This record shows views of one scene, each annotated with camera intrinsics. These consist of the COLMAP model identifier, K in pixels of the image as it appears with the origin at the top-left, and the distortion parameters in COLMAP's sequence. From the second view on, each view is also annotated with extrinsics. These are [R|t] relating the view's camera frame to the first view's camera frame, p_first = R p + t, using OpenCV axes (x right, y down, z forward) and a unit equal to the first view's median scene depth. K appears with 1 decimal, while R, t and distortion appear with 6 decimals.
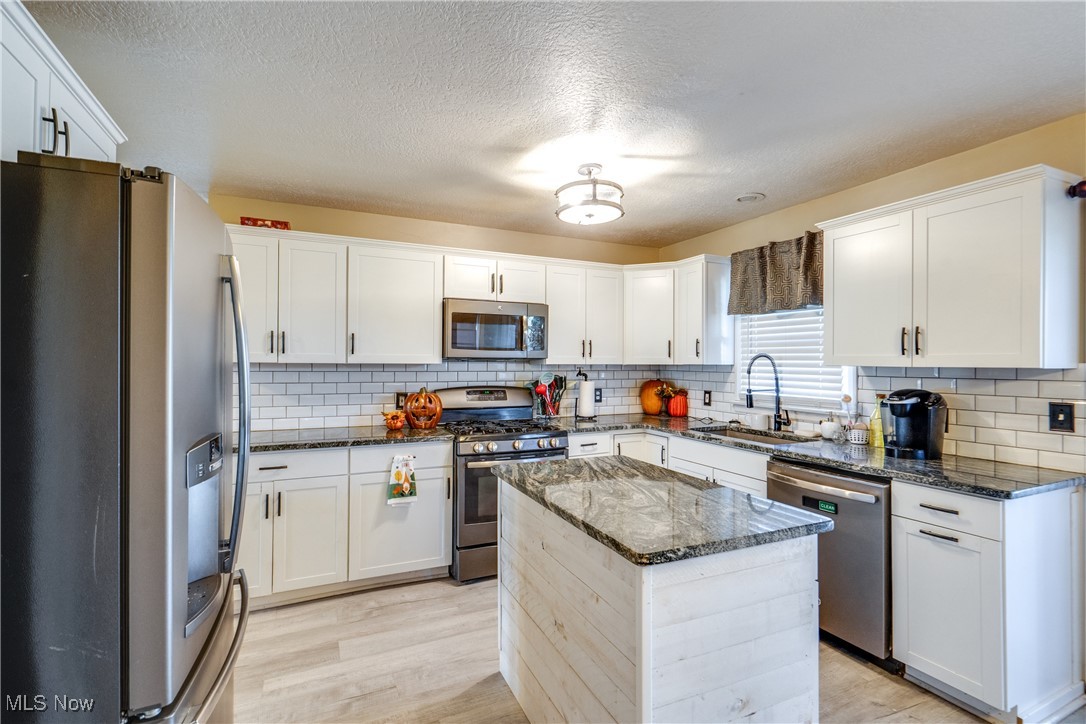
lens RADIAL K [[506.0, 0, 543.0], [0, 506.0, 347.4], [0, 0, 1]] dist [-0.005366, 0.002902]
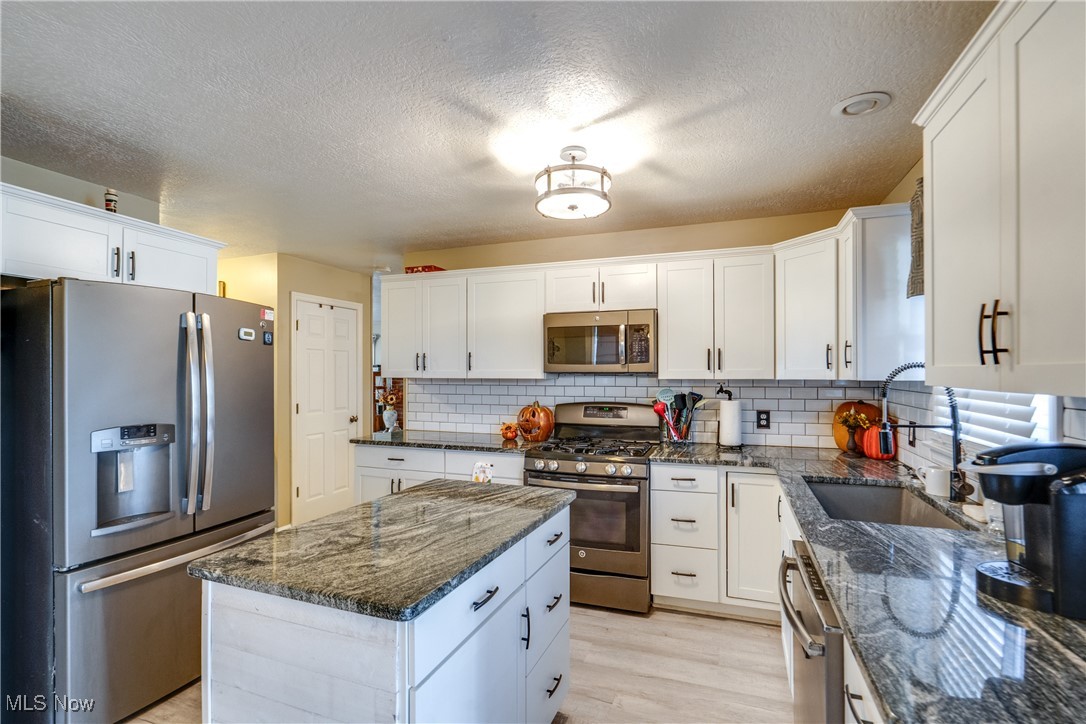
lens RADIAL K [[506.0, 0, 525.5], [0, 506.0, 358.8], [0, 0, 1]] dist [-0.005366, 0.002902]
pose [[0.699035, -0.026881, -0.714582, 0.531703], [0.026666, 0.999578, -0.011516, 0.003486], [0.714590, -0.011005, 0.699457, 0.279219]]
